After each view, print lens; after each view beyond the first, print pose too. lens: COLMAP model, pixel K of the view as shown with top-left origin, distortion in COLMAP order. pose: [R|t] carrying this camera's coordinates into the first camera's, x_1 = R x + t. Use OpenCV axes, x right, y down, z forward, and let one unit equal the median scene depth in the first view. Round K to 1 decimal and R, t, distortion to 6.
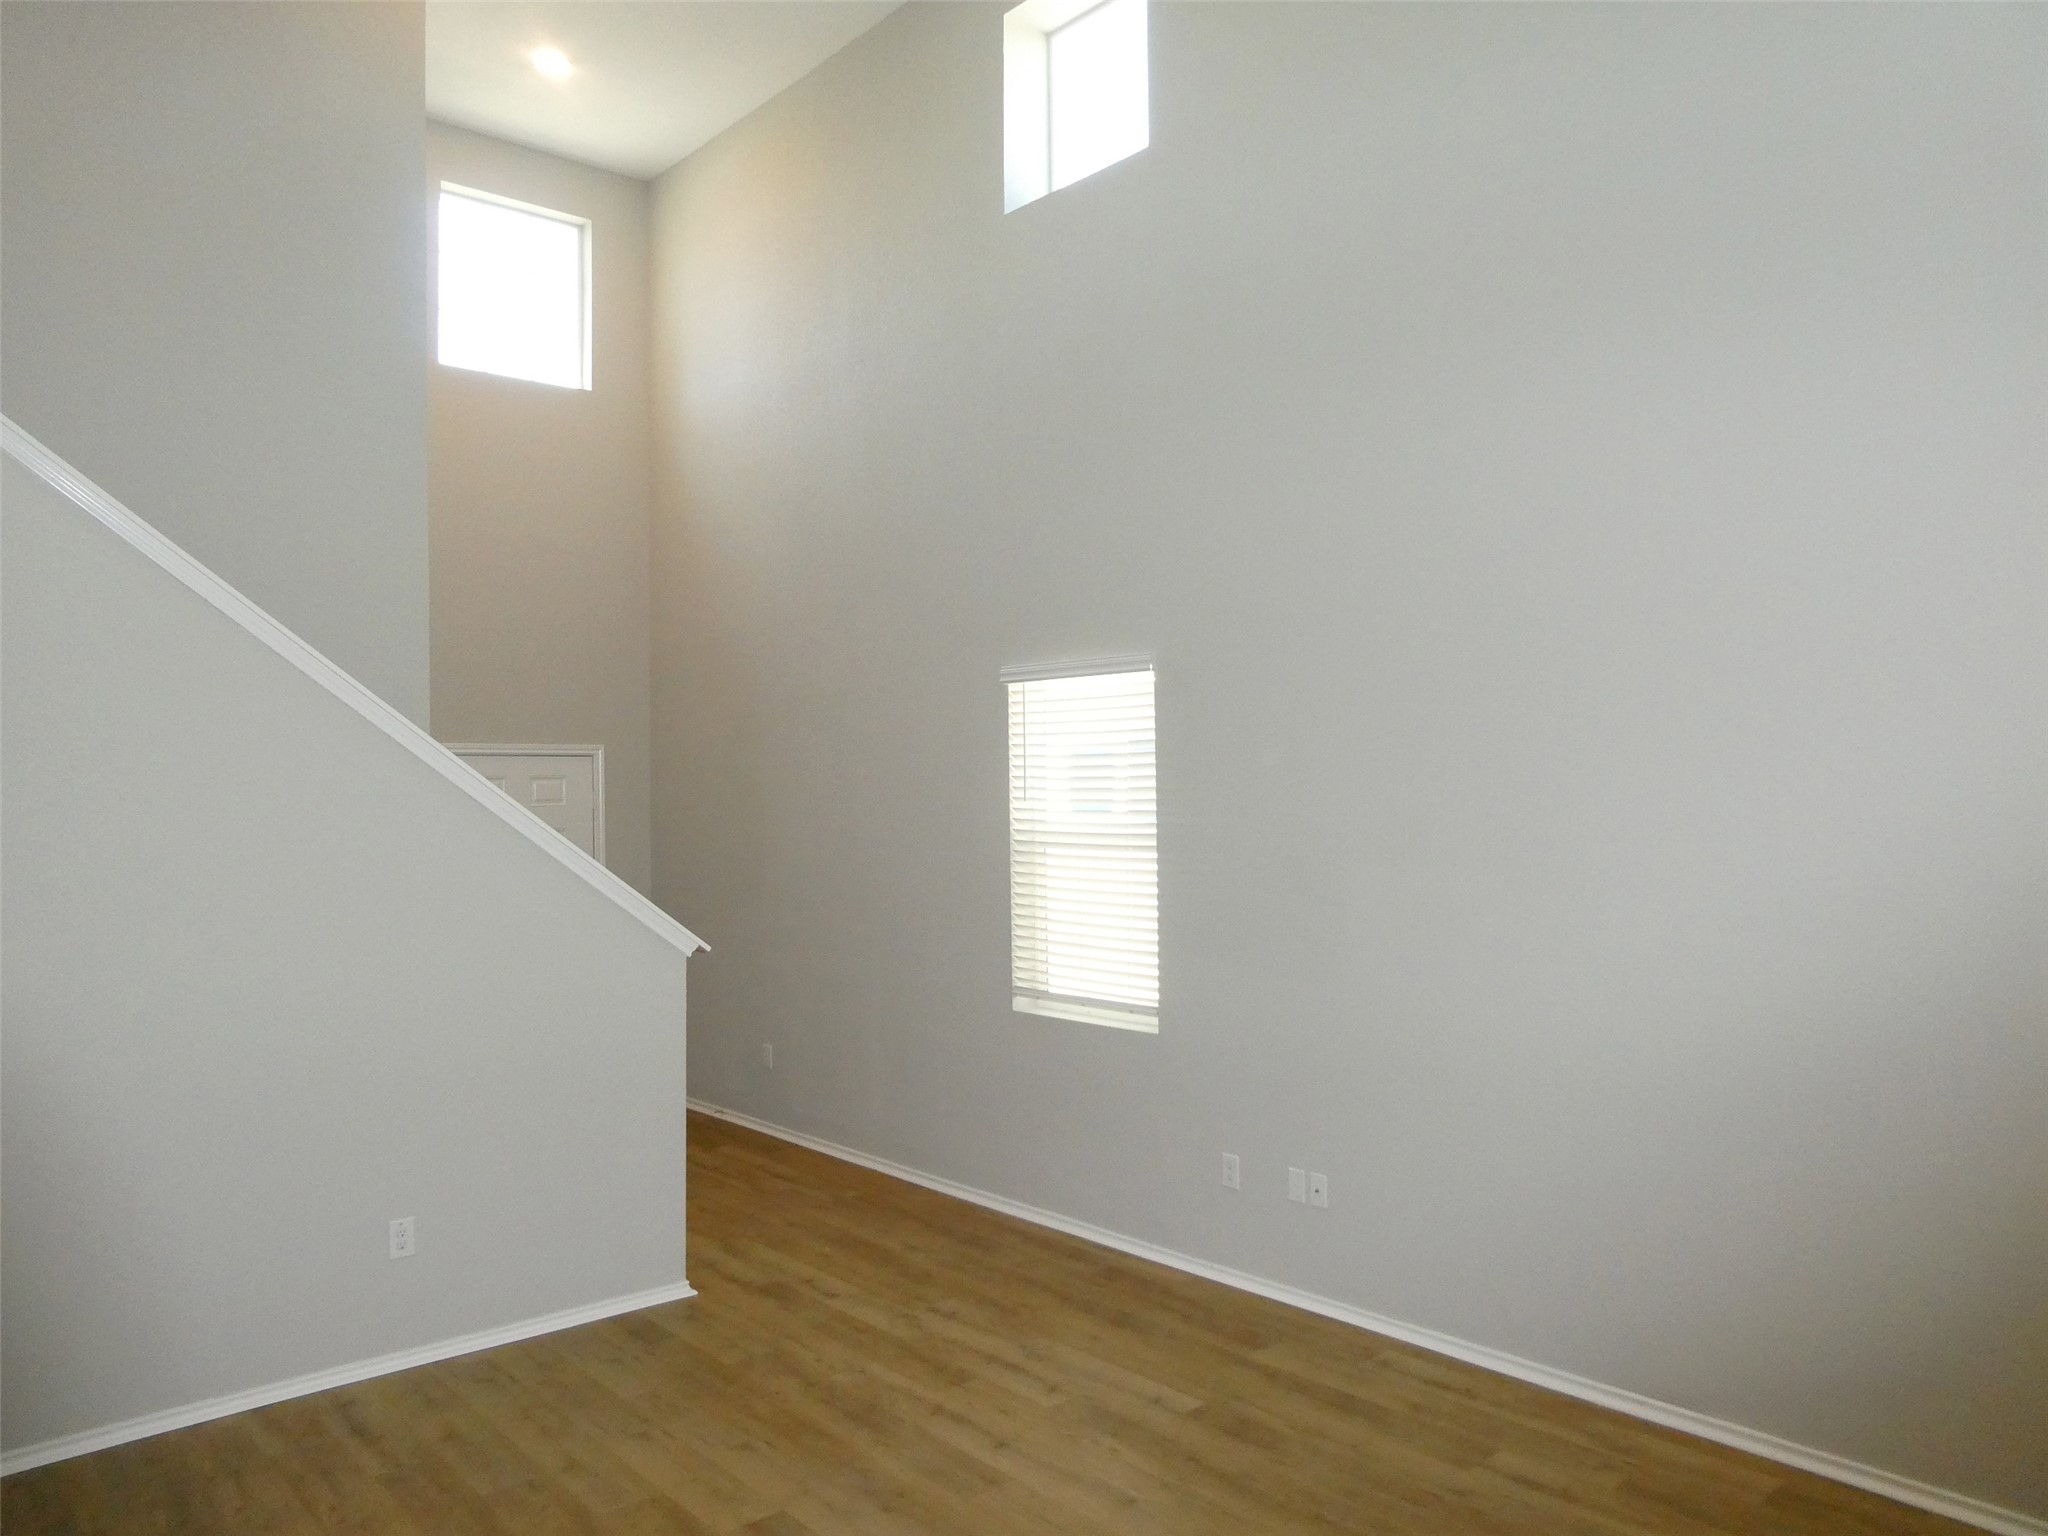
lens RADIAL K [[1442.8, 0, 1029.4], [0, 1442.8, 767.3], [0, 0, 1]] dist [-0.013912, -0.003297]
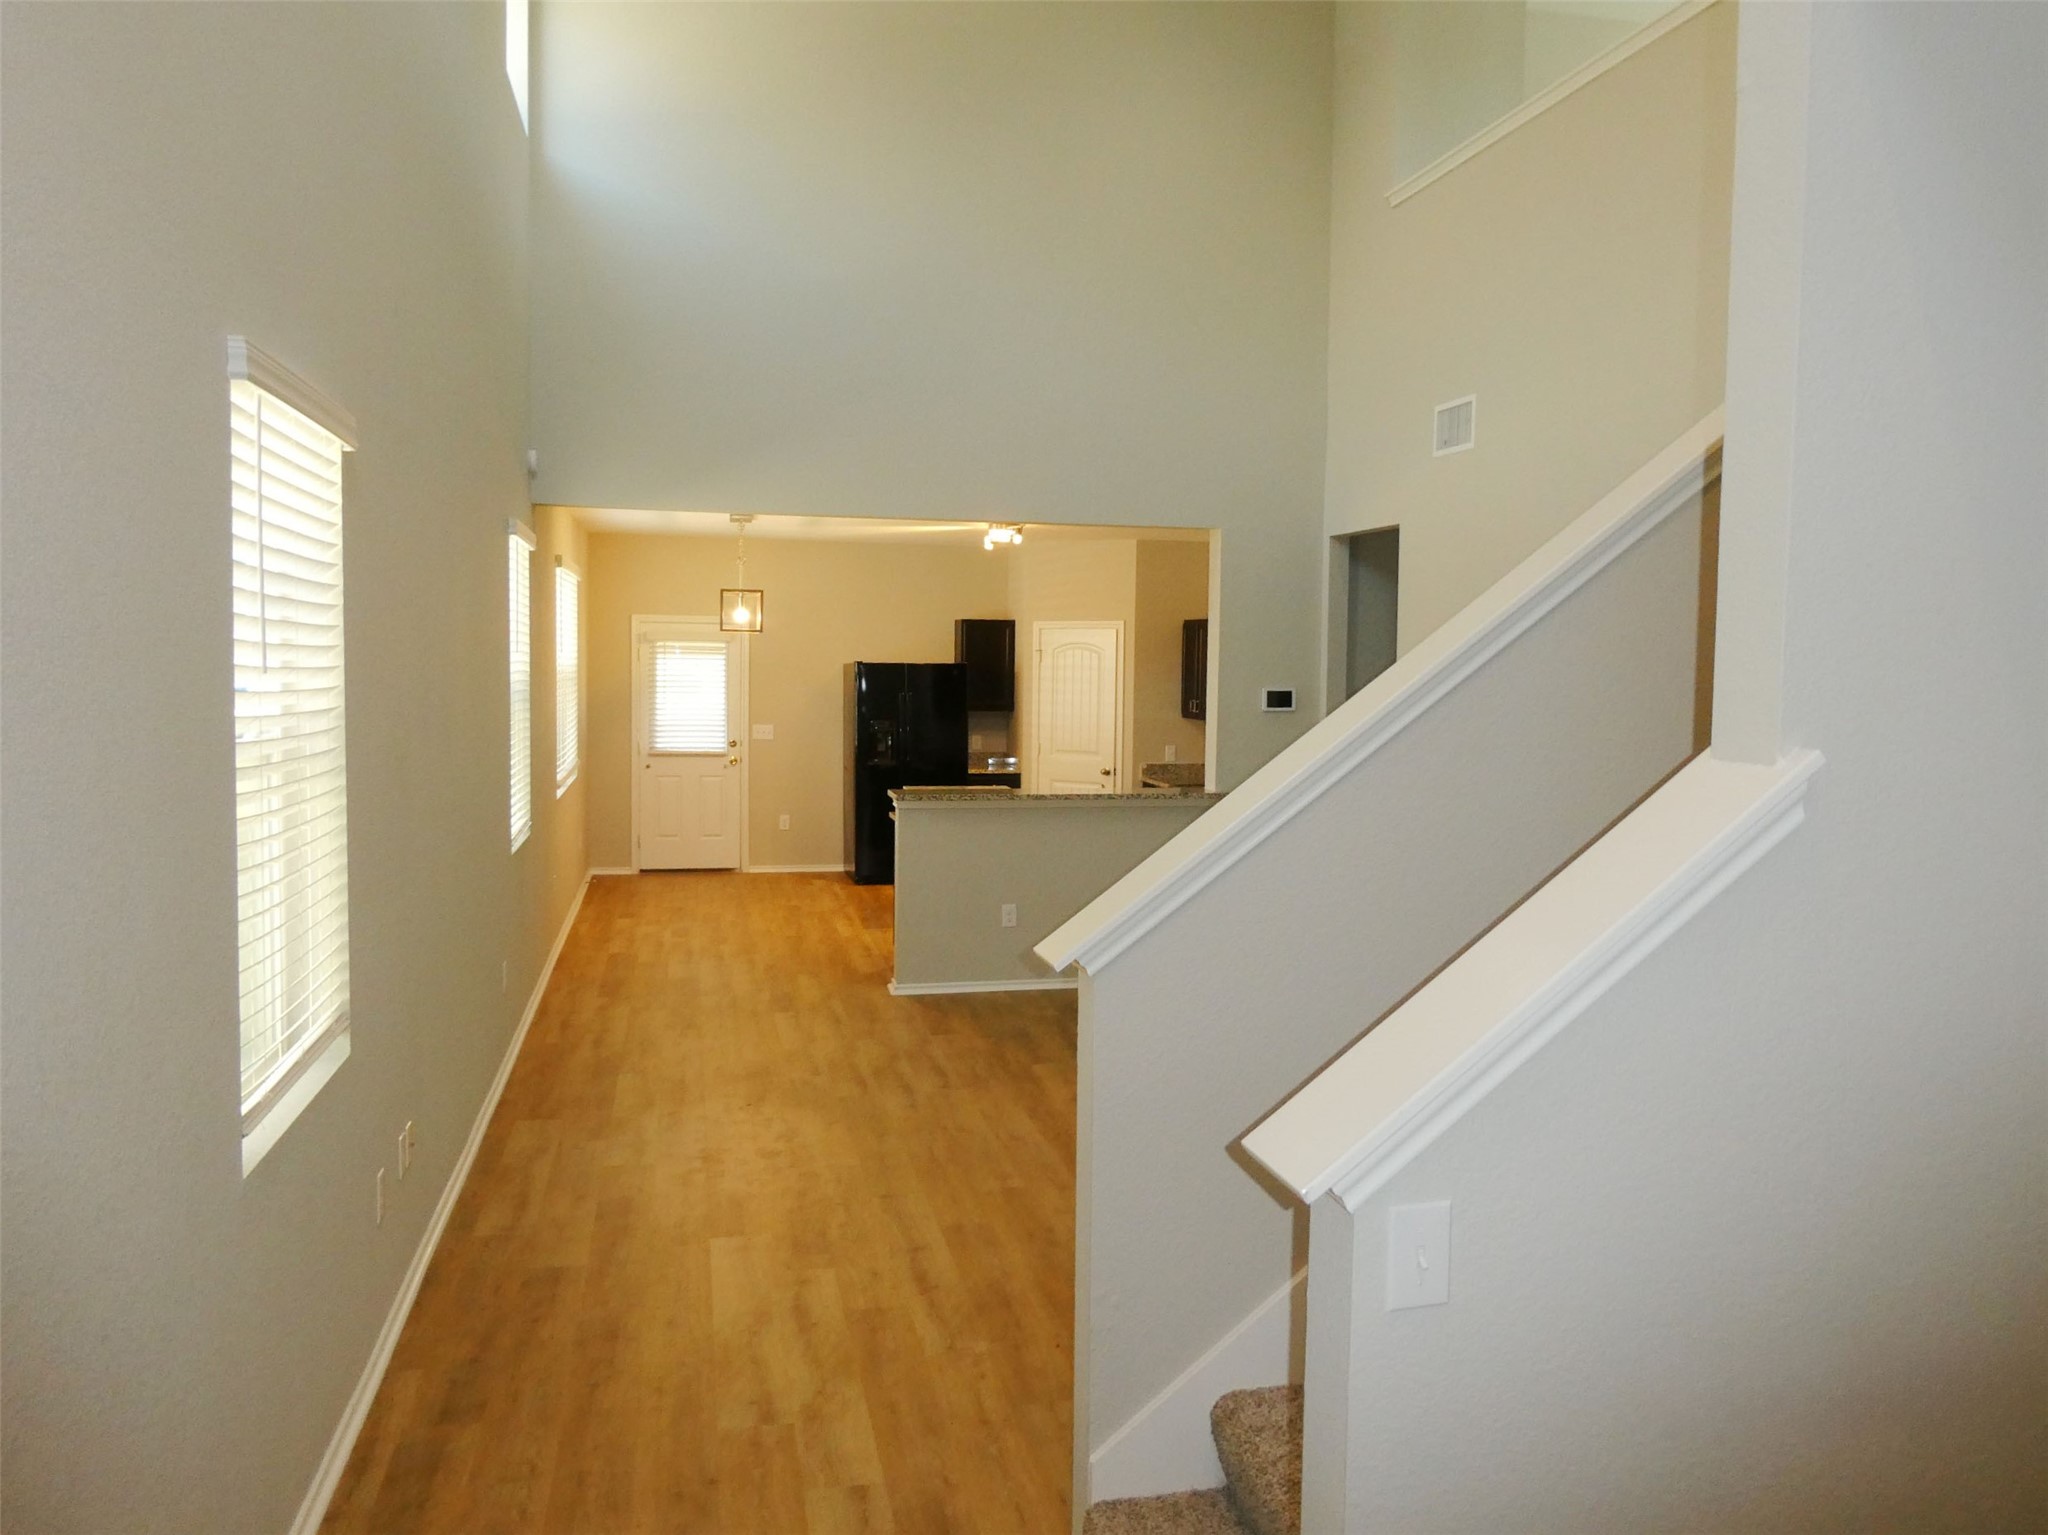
lens RADIAL K [[1442.8, 0, 1029.6], [0, 1442.8, 761.8], [0, 0, 1]] dist [-0.013912, -0.003297]
pose [[-0.874151, -0.028882, 0.484794, -0.540667], [-0.006363, 0.998826, 0.048032, 0.035671], [-0.485612, 0.038902, -0.873309, 1.656770]]
